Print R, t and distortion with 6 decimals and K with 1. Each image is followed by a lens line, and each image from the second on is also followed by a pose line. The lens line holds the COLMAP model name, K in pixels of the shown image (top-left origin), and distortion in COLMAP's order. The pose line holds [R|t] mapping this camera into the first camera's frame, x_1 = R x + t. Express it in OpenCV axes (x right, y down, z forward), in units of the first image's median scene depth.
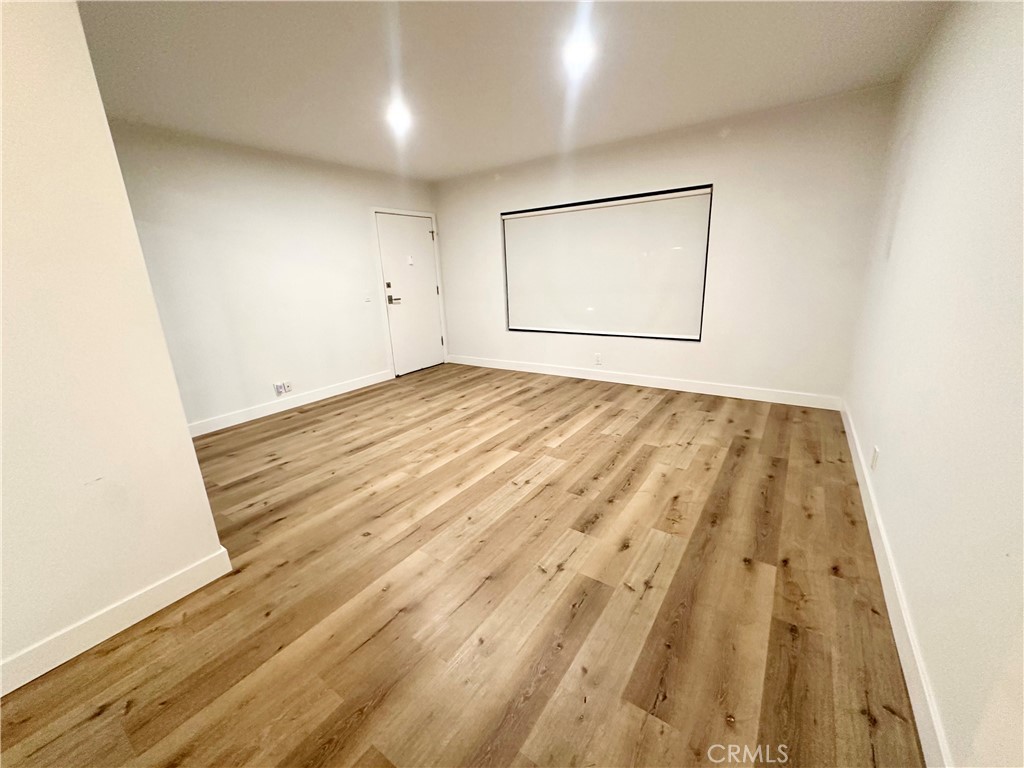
lens RADIAL K [[408.3, 0, 511.0], [0, 408.3, 383.7], [0, 0, 1]] dist [-0.008886, 0.002098]
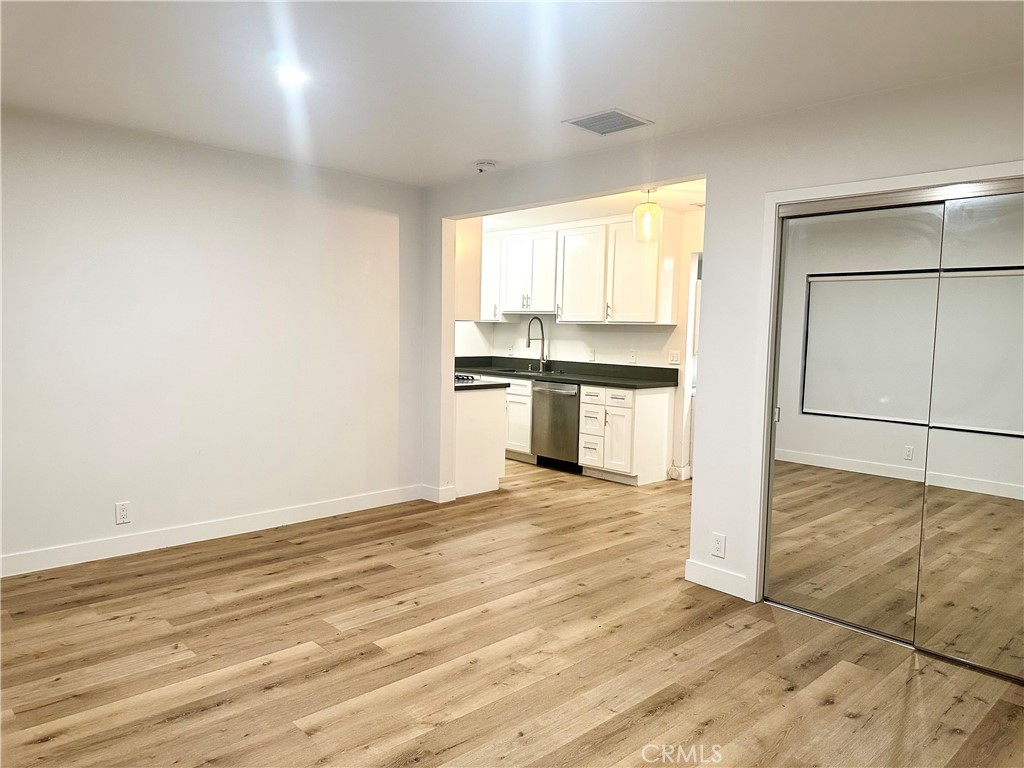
lens RADIAL K [[704.9, 0, 501.8], [0, 704.9, 386.7], [0, 0, 1]] dist [0.014197, -0.000707]
pose [[-0.976499, 0.003845, 0.215489, -0.540845], [0.076957, 0.940149, 0.331959, -0.715124], [-0.201315, 0.340741, -0.918351, 2.500743]]
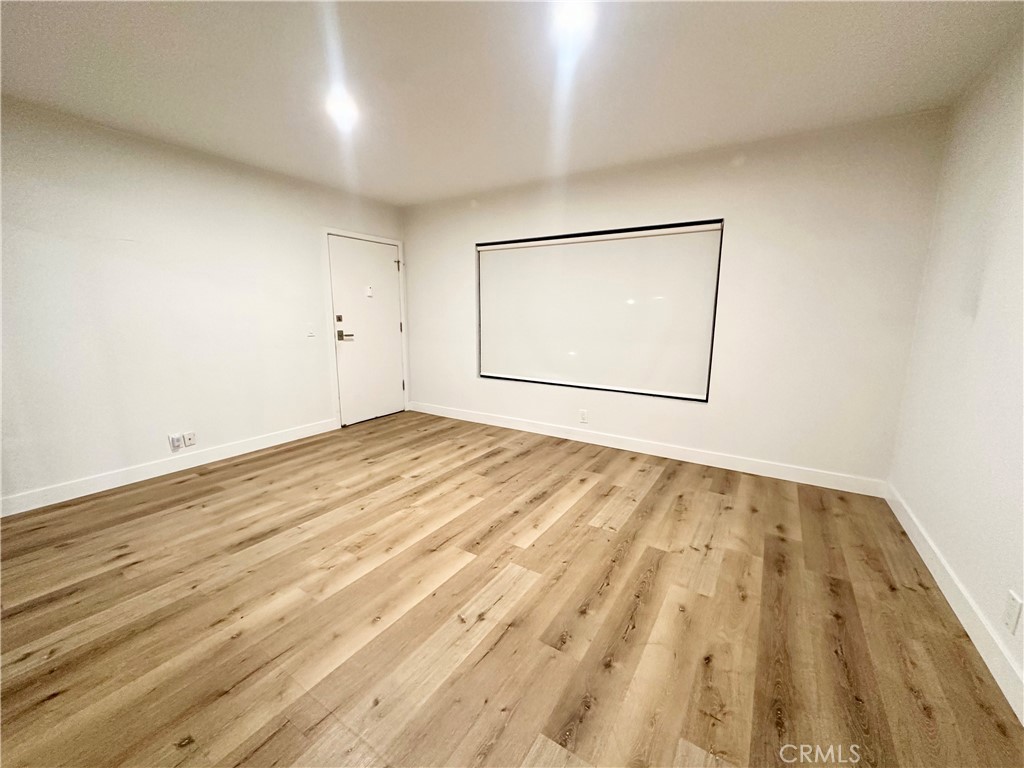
lens RADIAL K [[408.3, 0, 509.2], [0, 408.3, 383.0], [0, 0, 1]] dist [-0.008886, 0.002098]
pose [[0.998334, 0.040818, 0.040780, 0.051475], [-0.036603, 0.994391, -0.099229, -0.087727], [-0.044602, 0.097571, 0.994229, 0.365323]]
